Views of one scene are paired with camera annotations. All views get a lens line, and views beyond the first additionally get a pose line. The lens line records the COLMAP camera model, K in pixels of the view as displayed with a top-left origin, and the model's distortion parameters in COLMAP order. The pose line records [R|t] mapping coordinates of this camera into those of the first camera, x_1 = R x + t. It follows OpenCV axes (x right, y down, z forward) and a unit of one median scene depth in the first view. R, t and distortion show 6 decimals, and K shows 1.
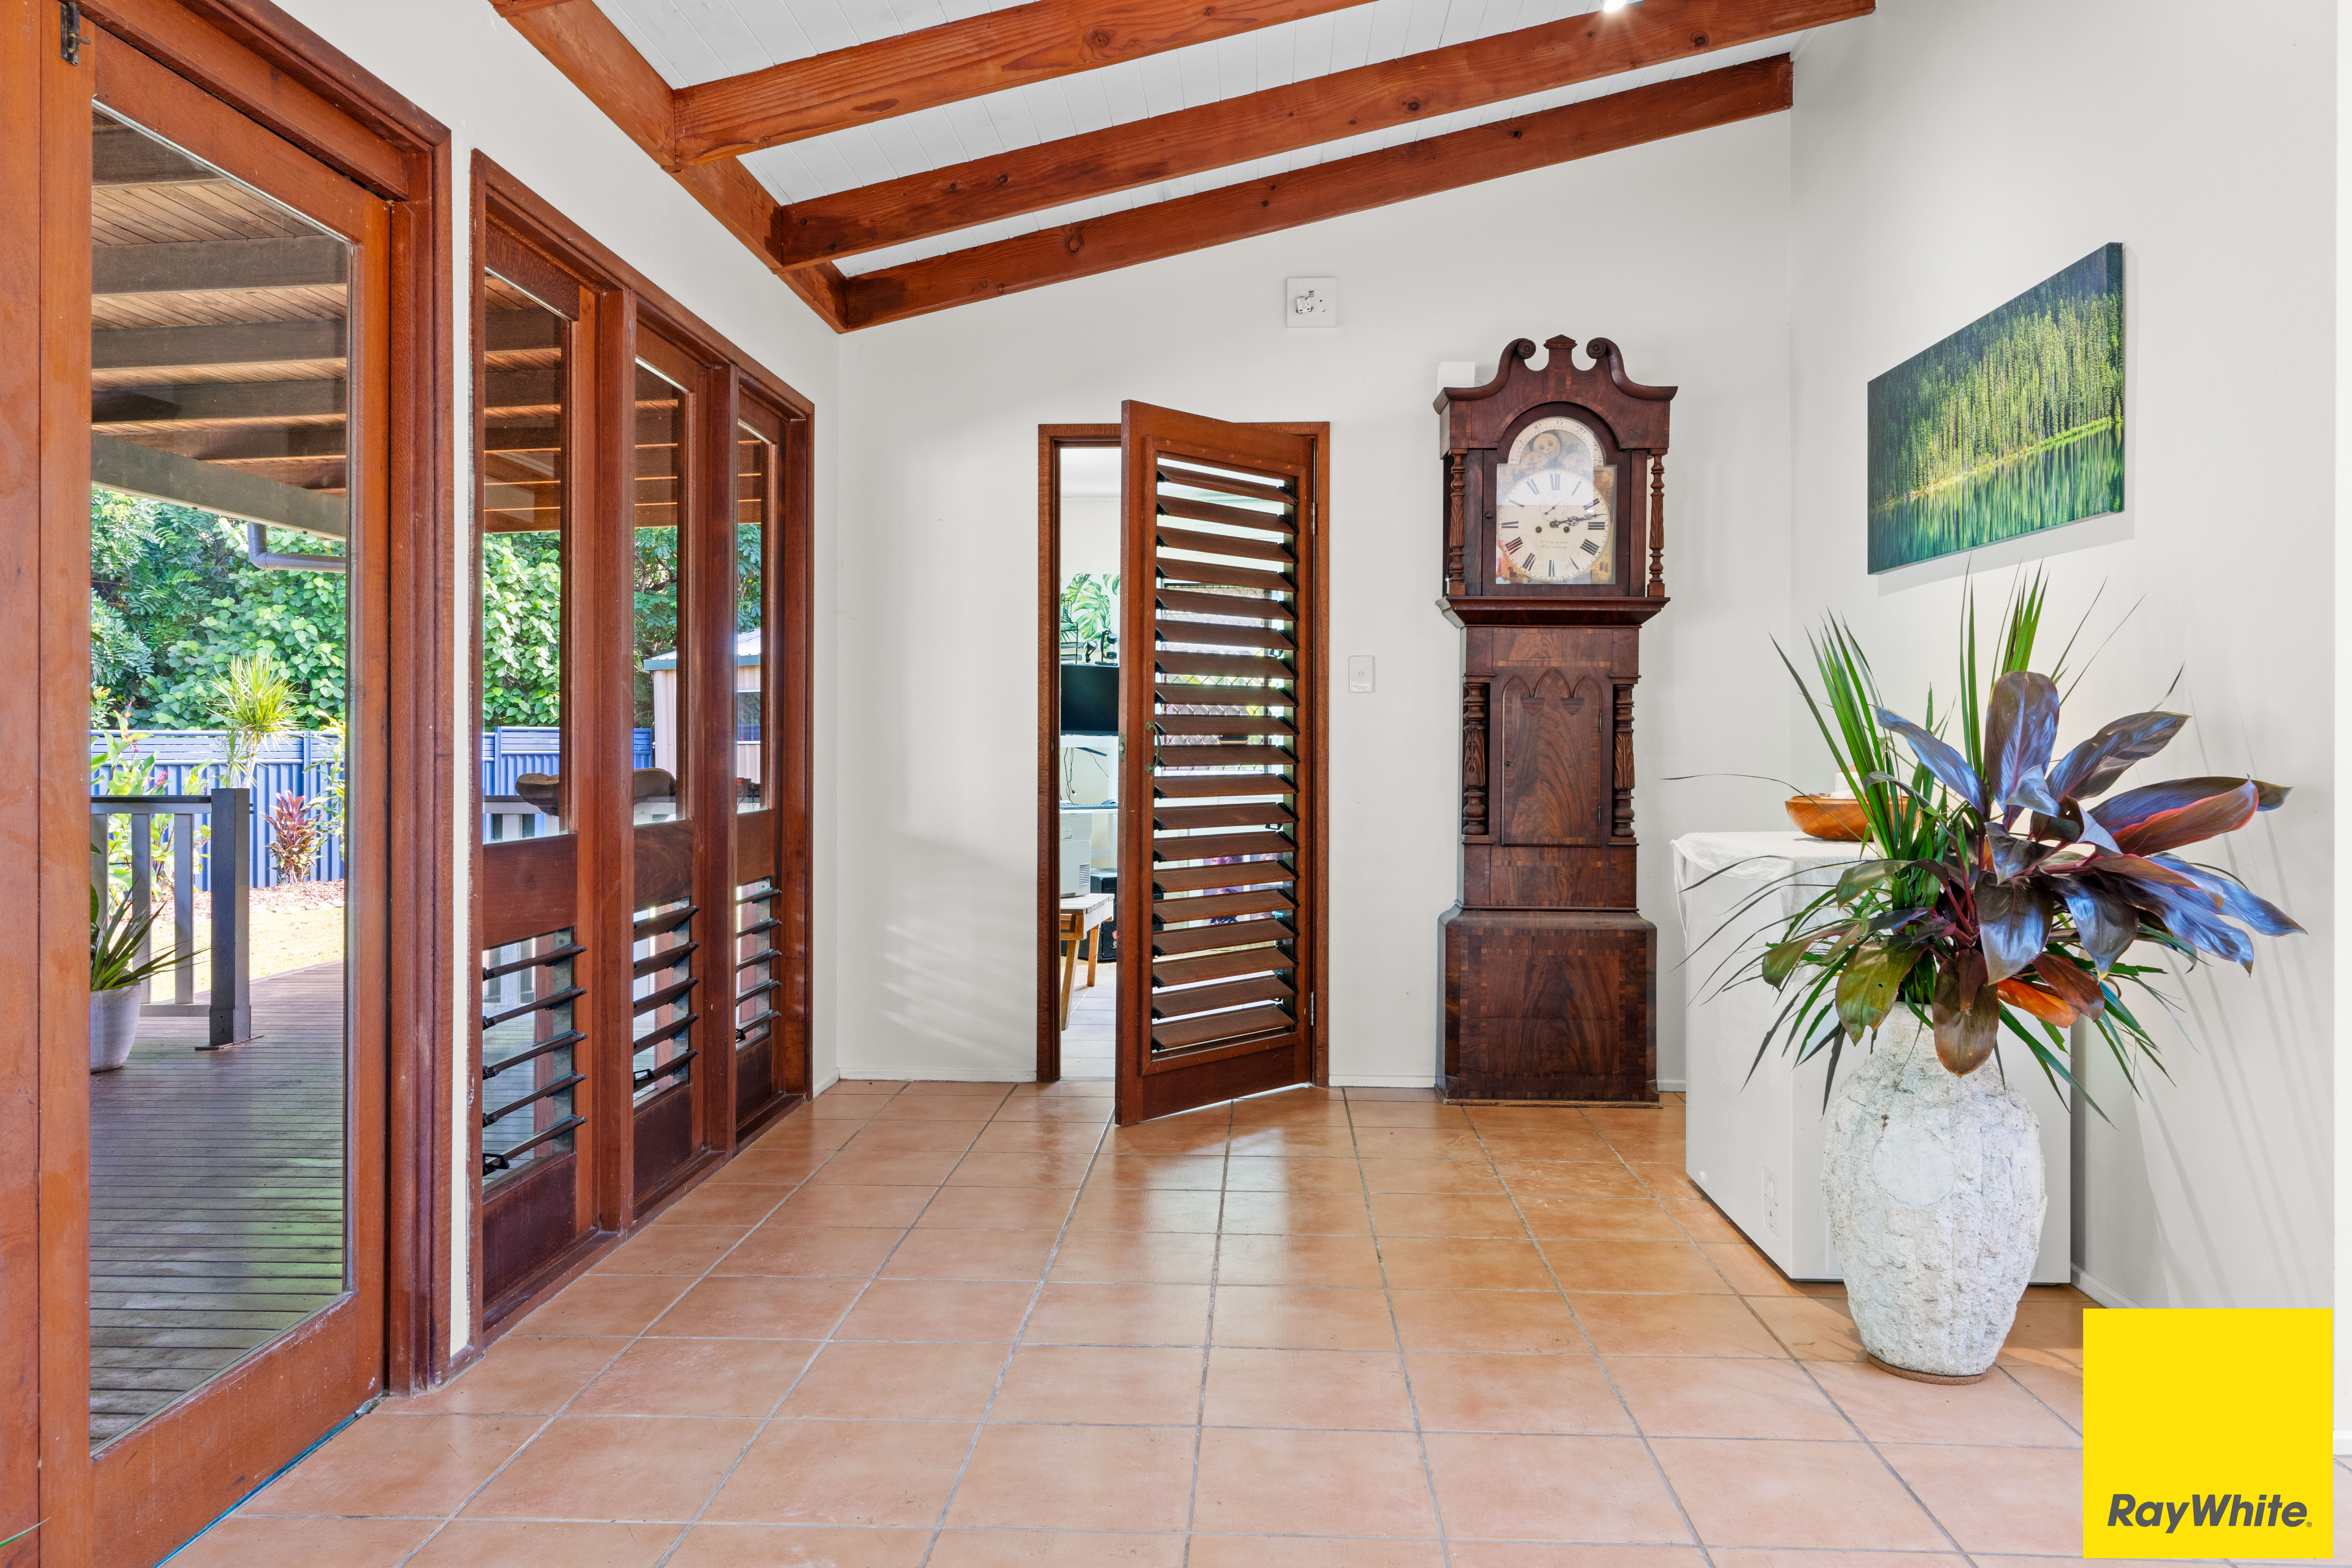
lens RADIAL K [[1617.5, 0, 1174.3], [0, 1617.5, 745.0], [0, 0, 1]] dist [-0.000067, -0.001493]
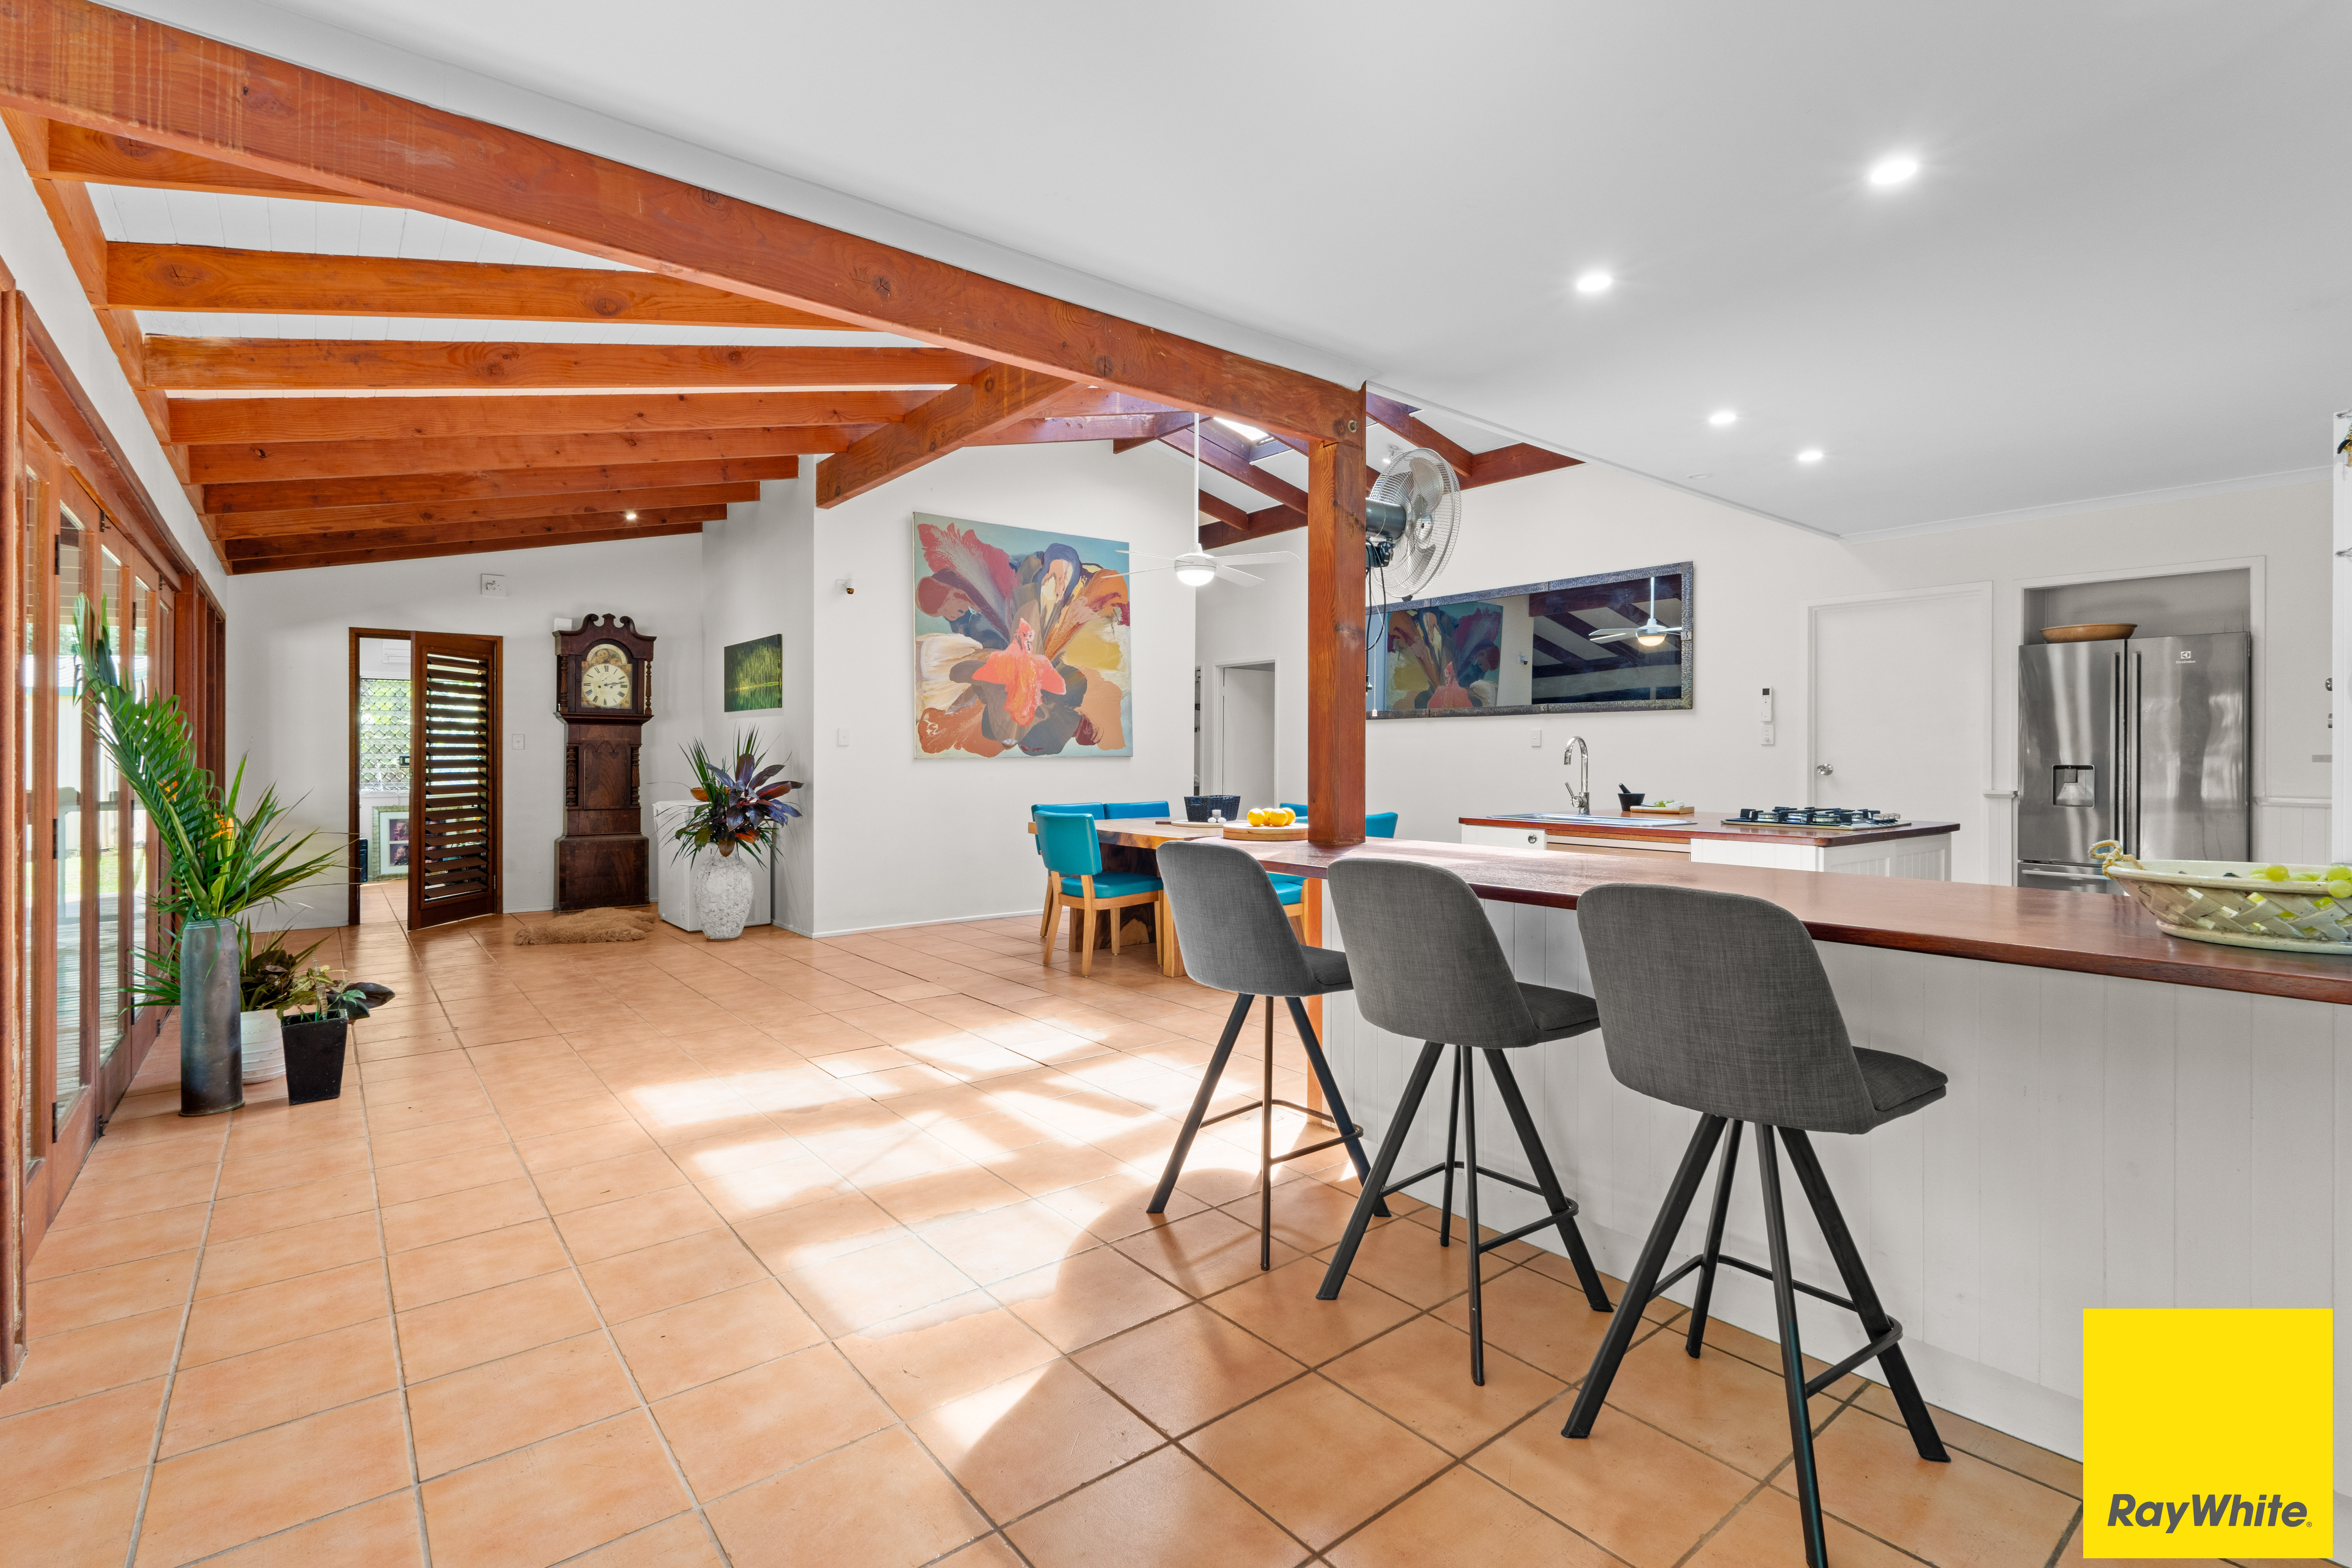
lens RADIAL K [[1080.0, 0, 1176.4], [0, 1080.0, 757.2], [0, 0, 1]] dist [0.000456, 0.000116]
pose [[0.744418, -0.001358, 0.667712, -0.241491], [0.001741, 0.999998, 0.000094, -0.020080], [-0.667711, 0.001092, 0.744420, -0.900988]]
